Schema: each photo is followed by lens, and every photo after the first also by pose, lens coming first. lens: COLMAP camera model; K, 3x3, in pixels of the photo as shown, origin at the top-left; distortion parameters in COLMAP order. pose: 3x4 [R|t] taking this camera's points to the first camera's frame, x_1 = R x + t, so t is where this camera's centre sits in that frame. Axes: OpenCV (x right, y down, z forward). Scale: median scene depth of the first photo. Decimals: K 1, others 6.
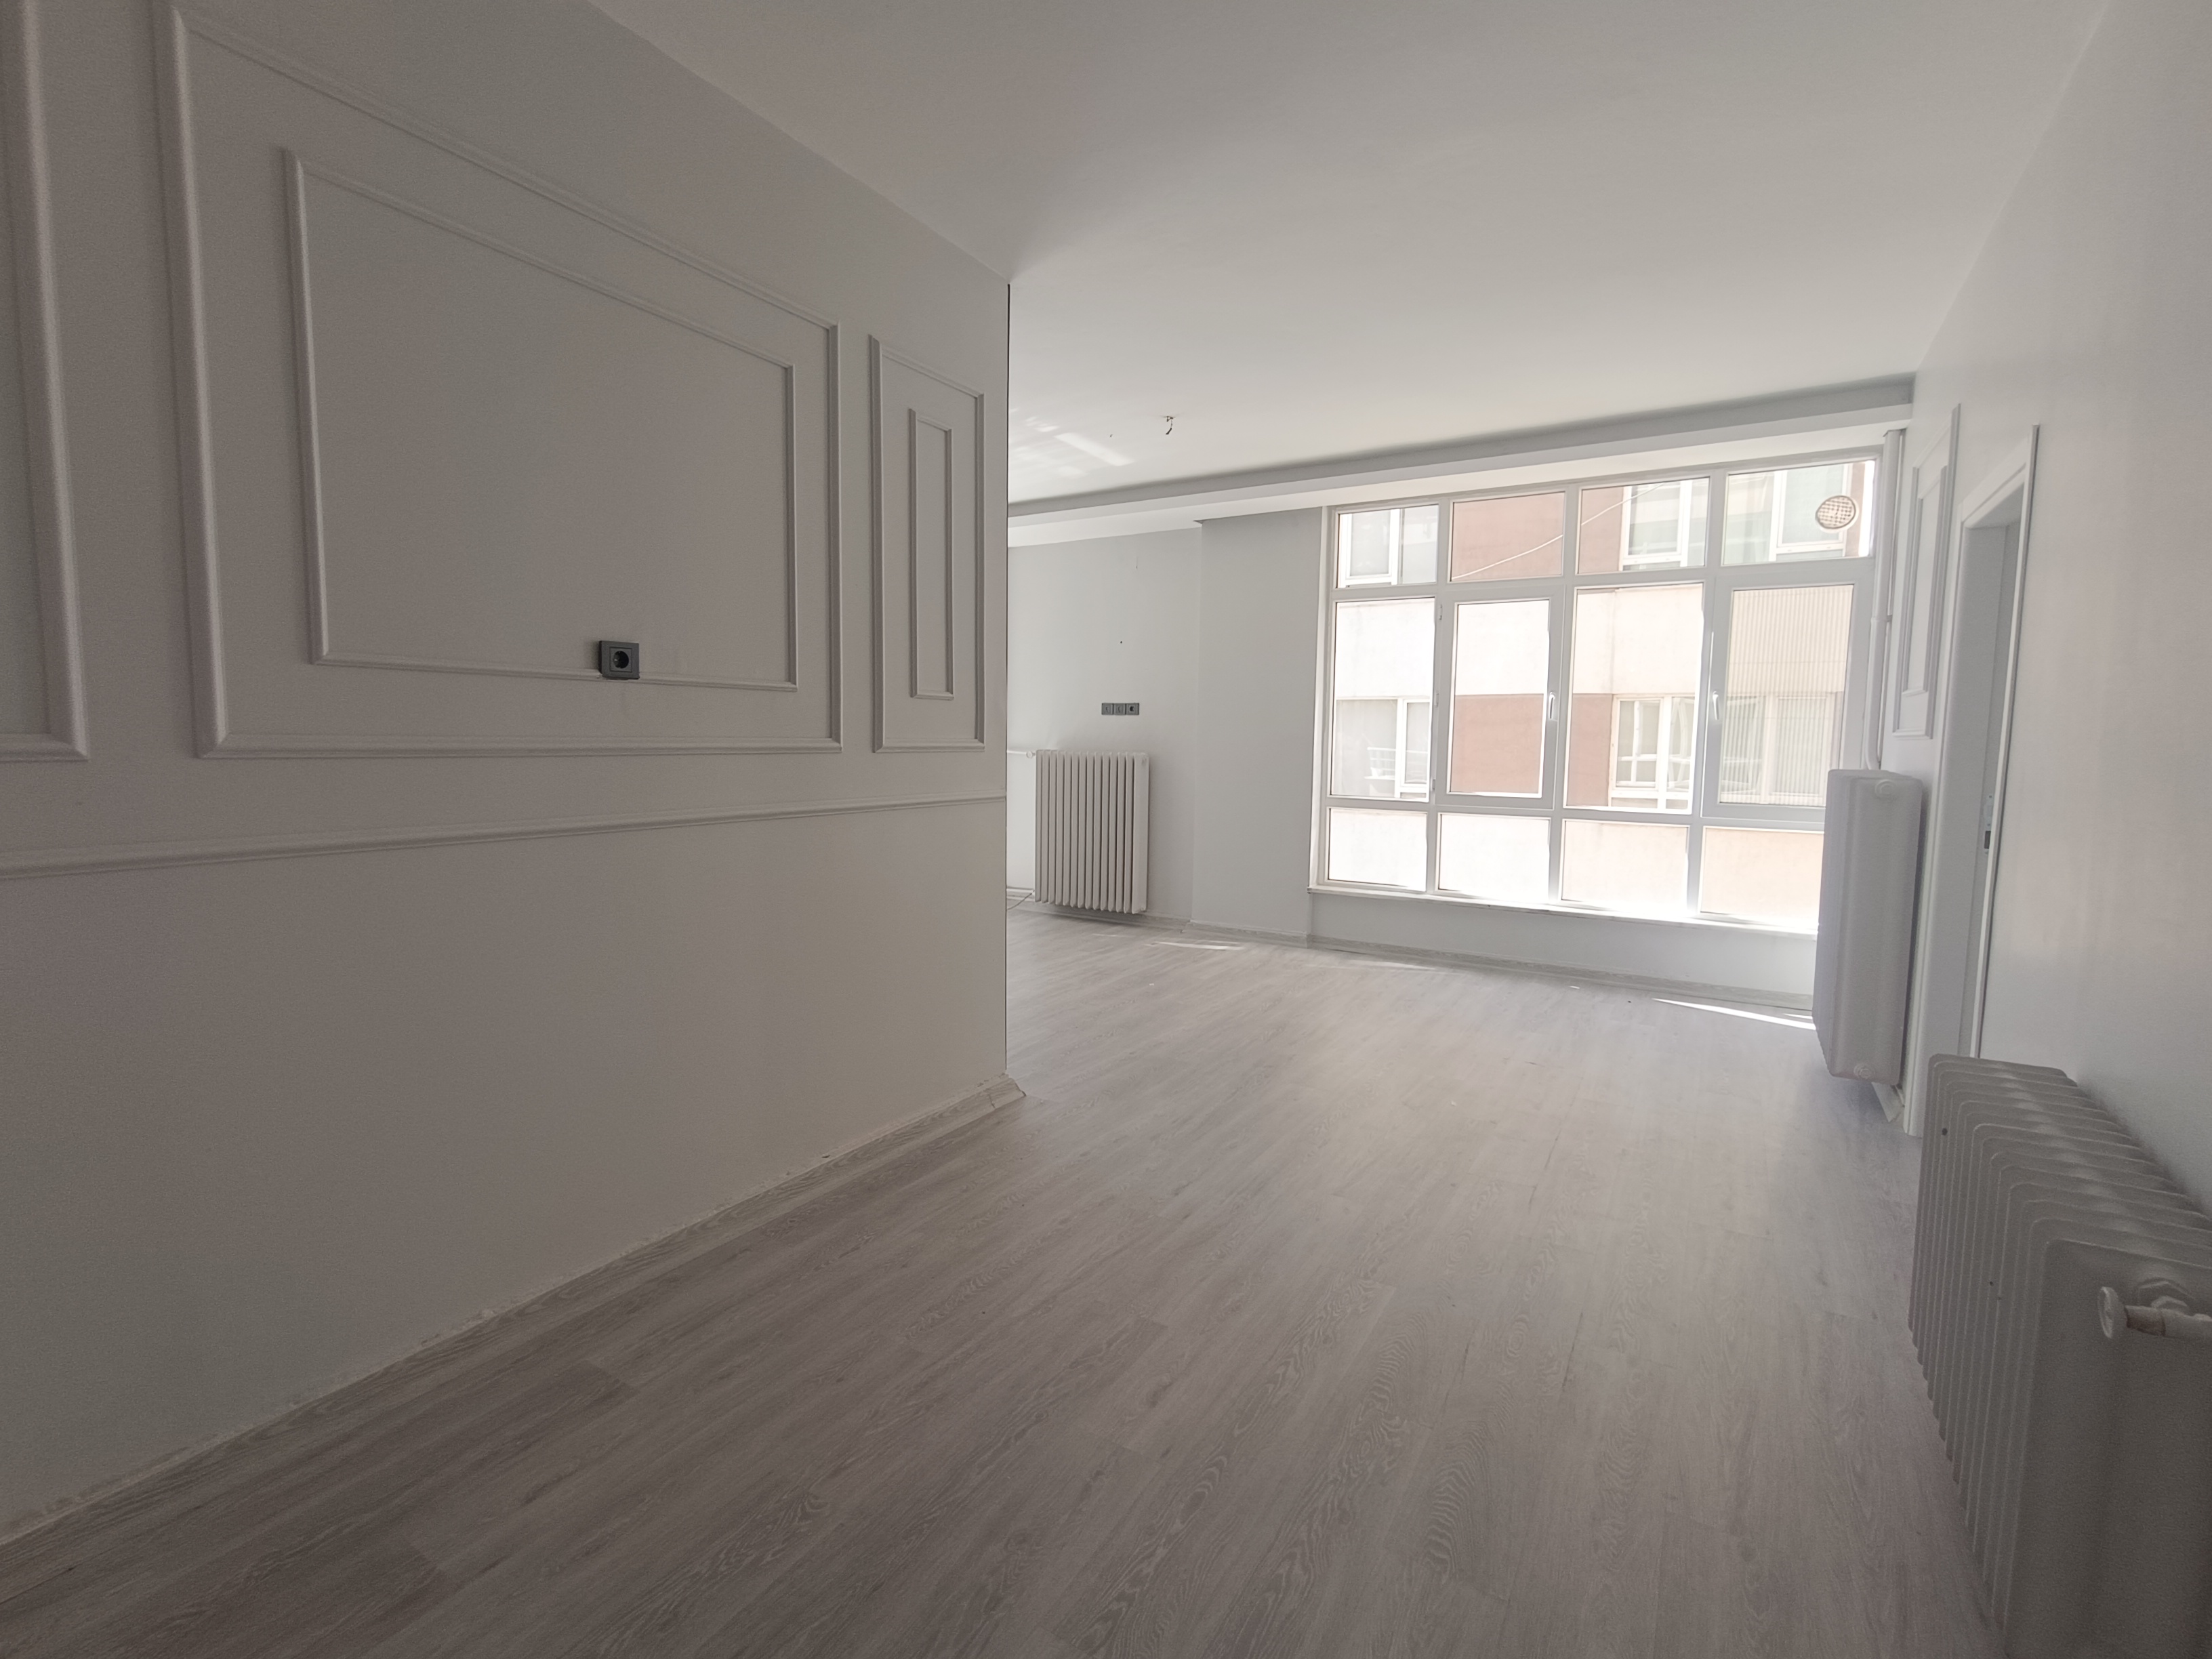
lens RADIAL K [[1015.1, 0, 1089.9], [0, 1015.1, 831.4], [0, 0, 1]] dist [-0.036546, 0.024434]
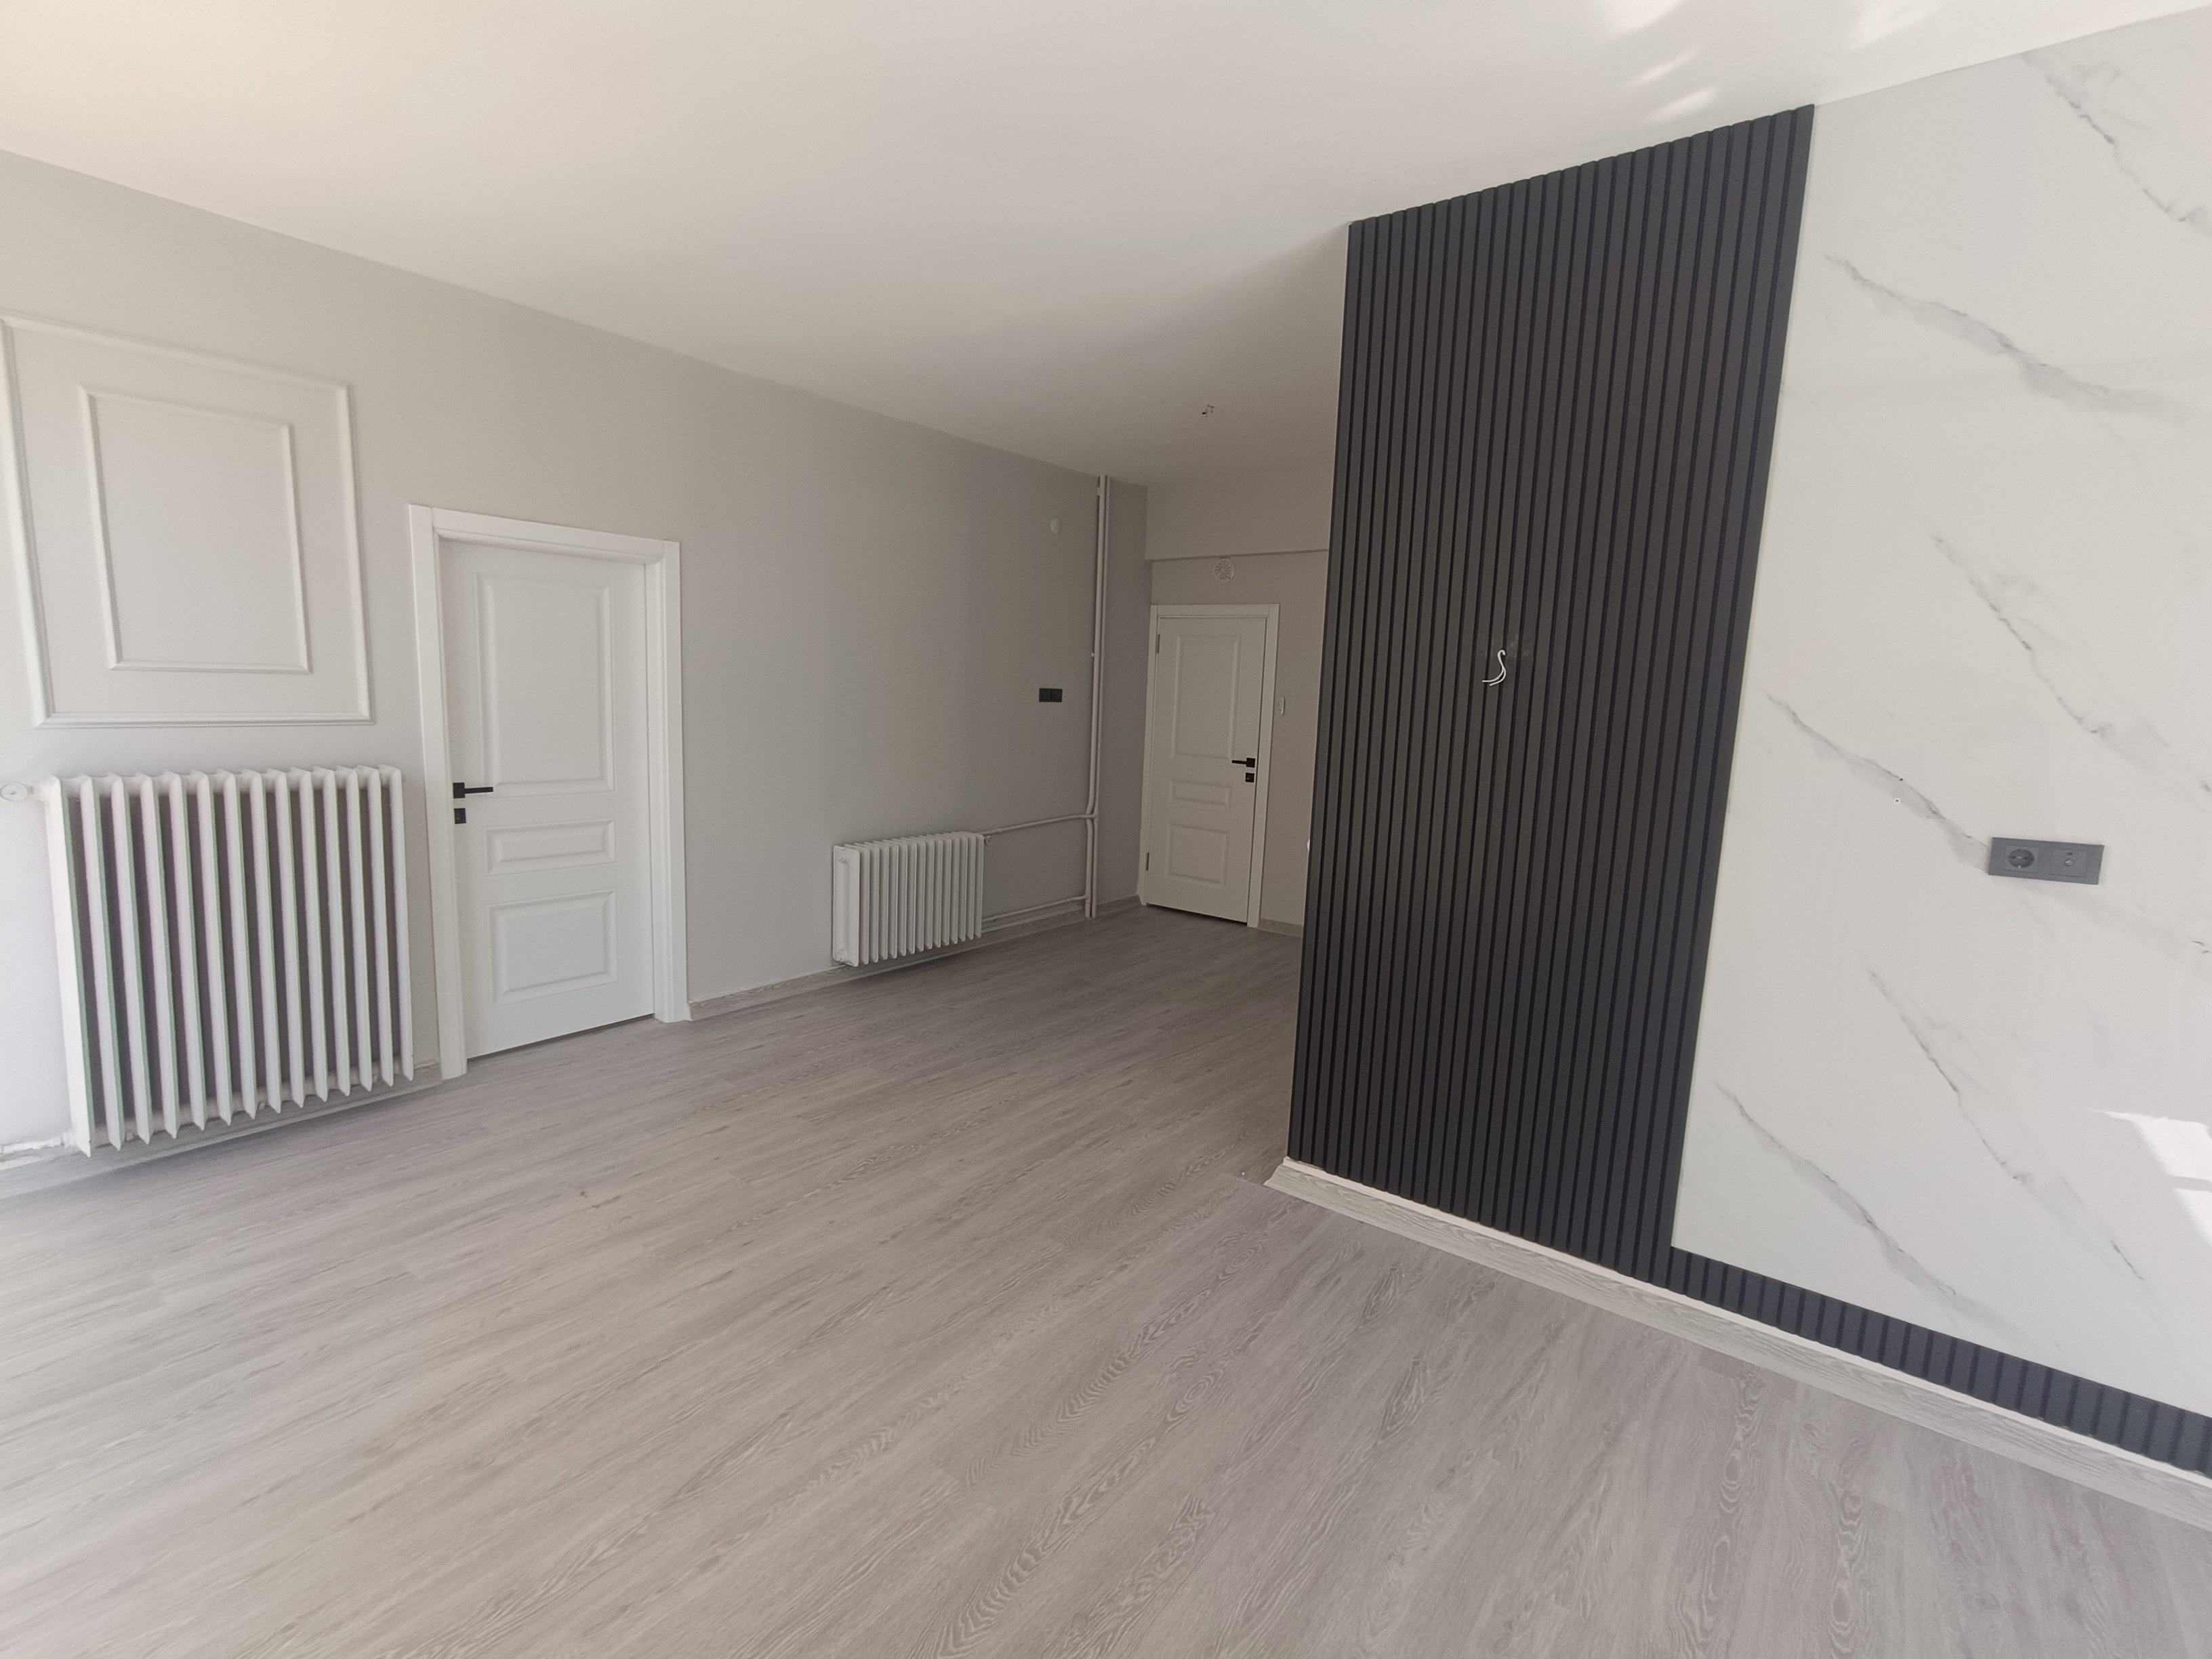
lens RADIAL K [[1009.0, 0, 1106.0], [0, 1009.0, 829.5], [0, 0, 1]] dist [0.000671, -0.000924]
pose [[-0.994095, -0.064414, 0.087330, 0.017272], [-0.041946, 0.970305, 0.238219, -0.271022], [-0.100082, 0.233149, -0.967277, 2.025875]]
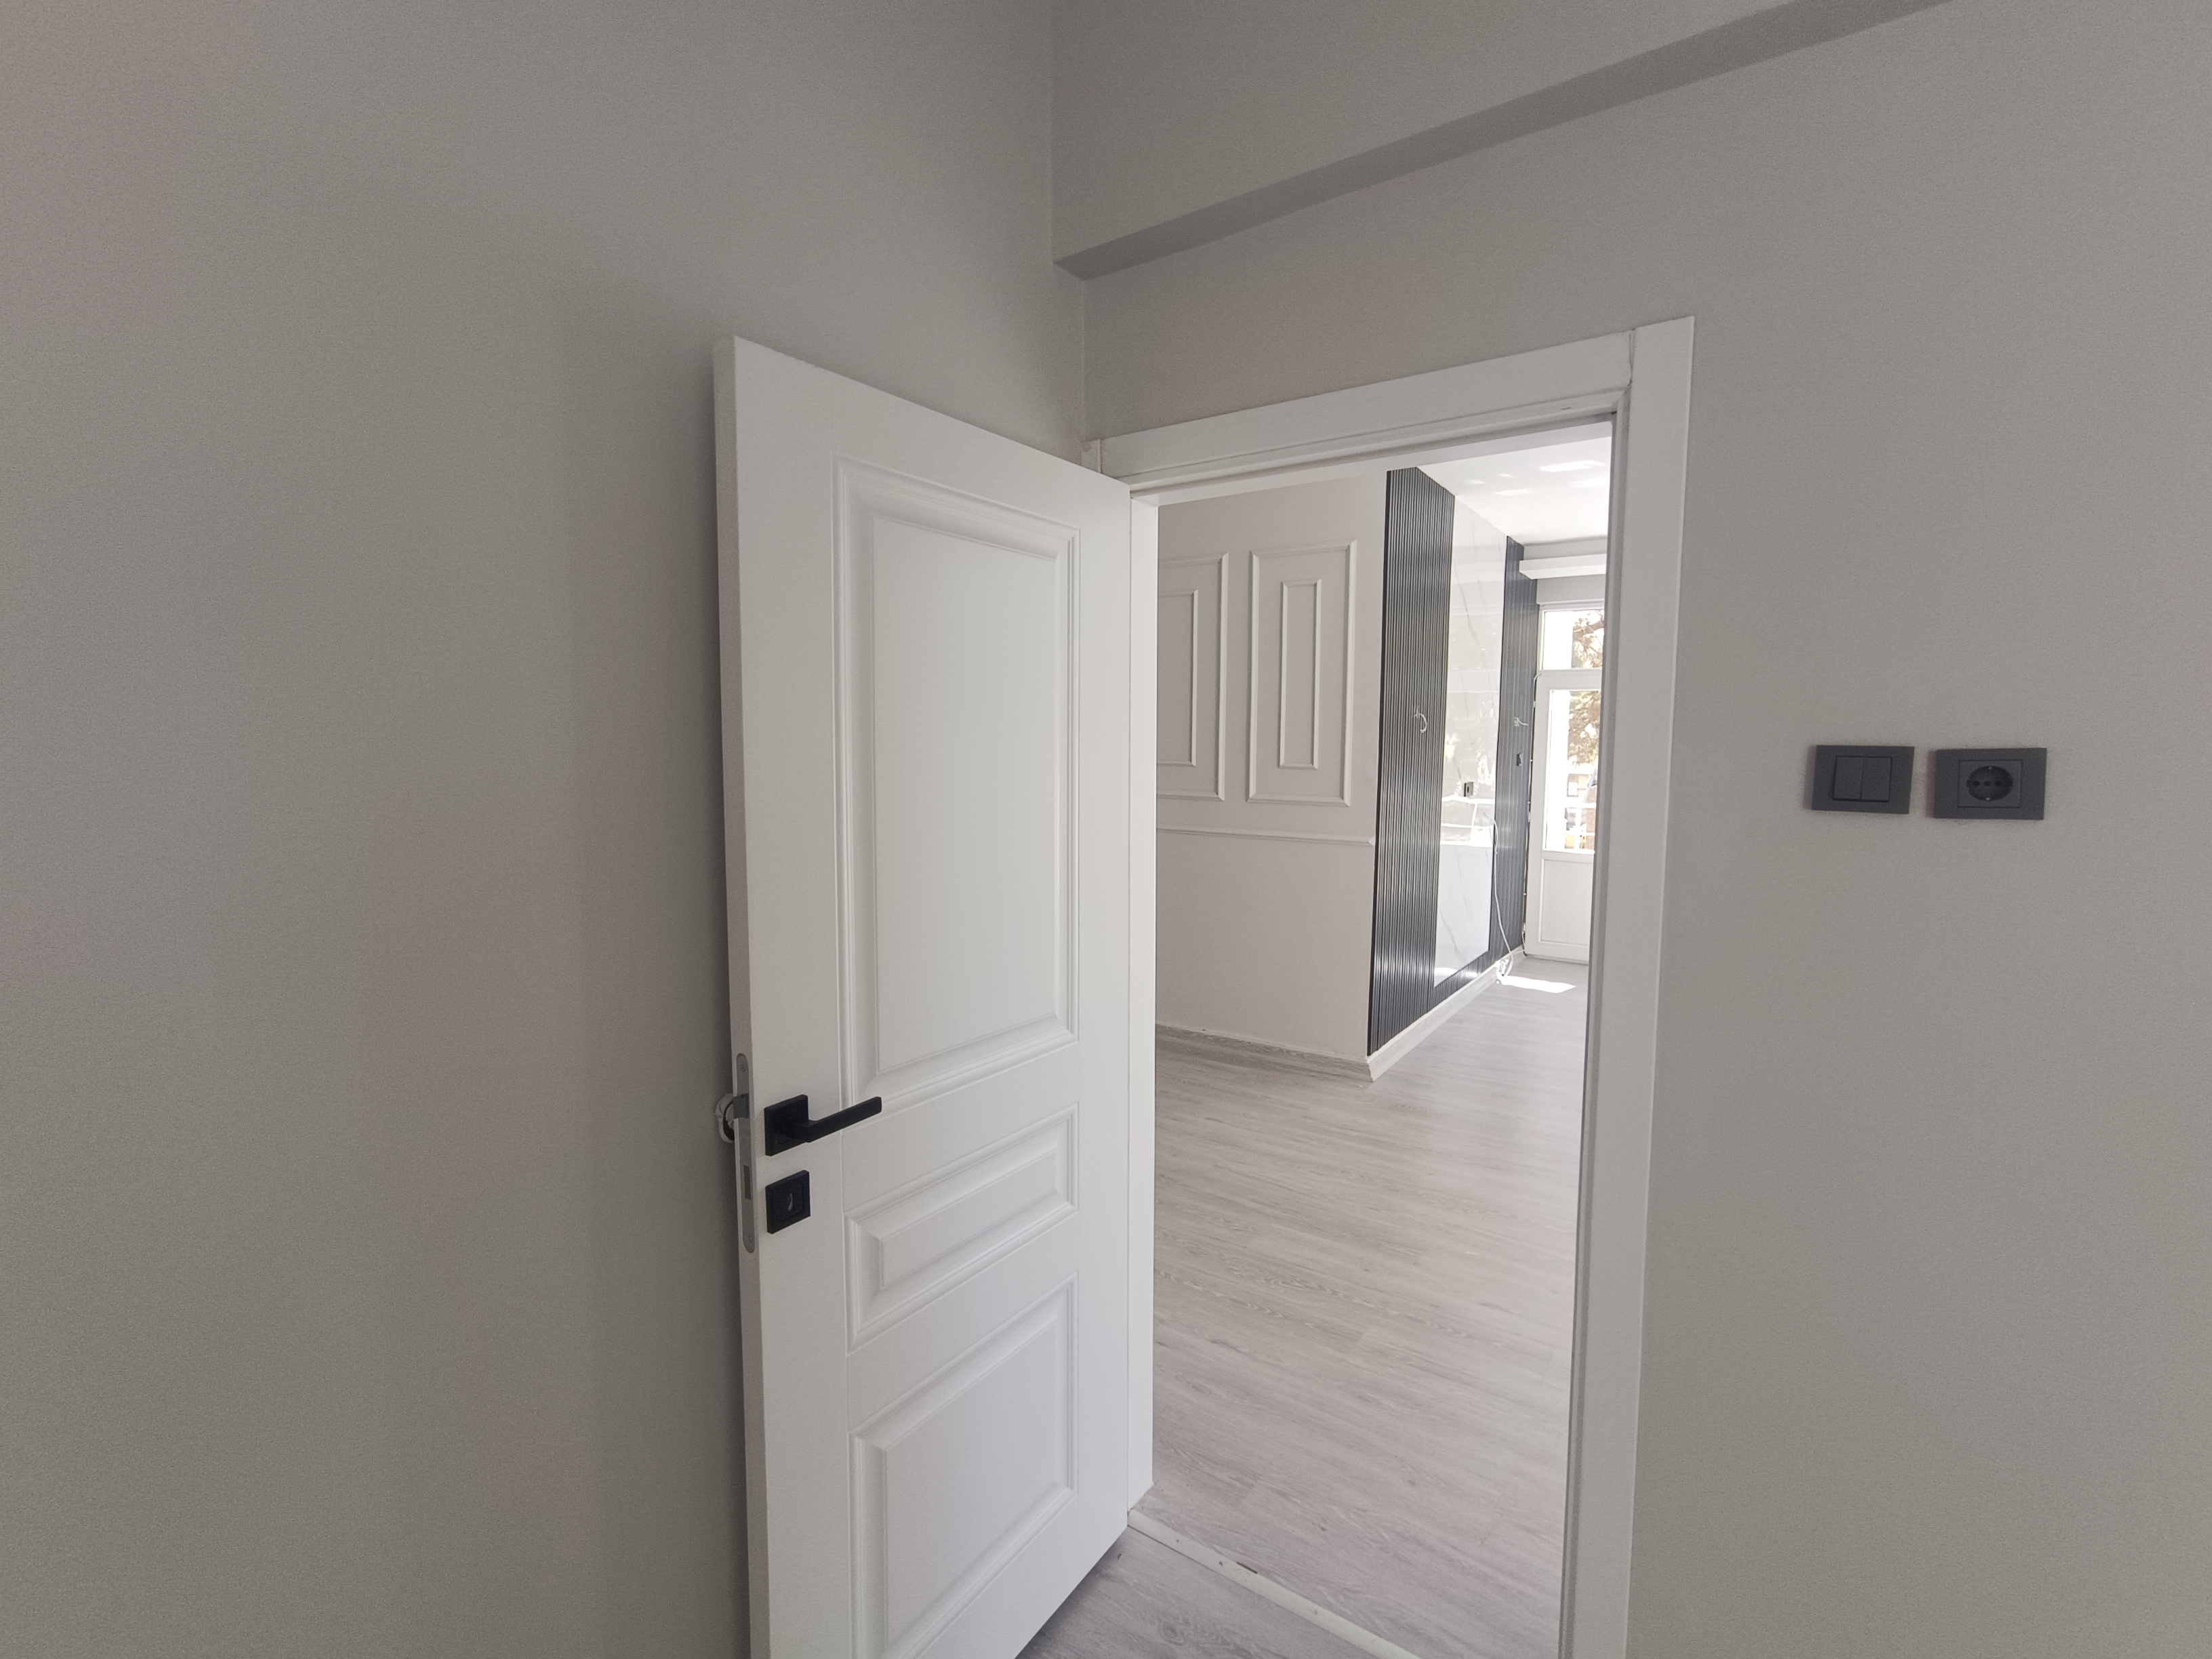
lens RADIAL K [[1014.1, 0, 1103.9], [0, 1014.1, 829.2], [0, 0, 1]] dist [-0.026297, 0.024978]
pose [[-0.042656, 0.074365, -0.996318, 1.331897], [-0.101463, 0.991748, 0.078368, -0.129164], [0.993924, 0.104432, -0.034759, 0.772780]]
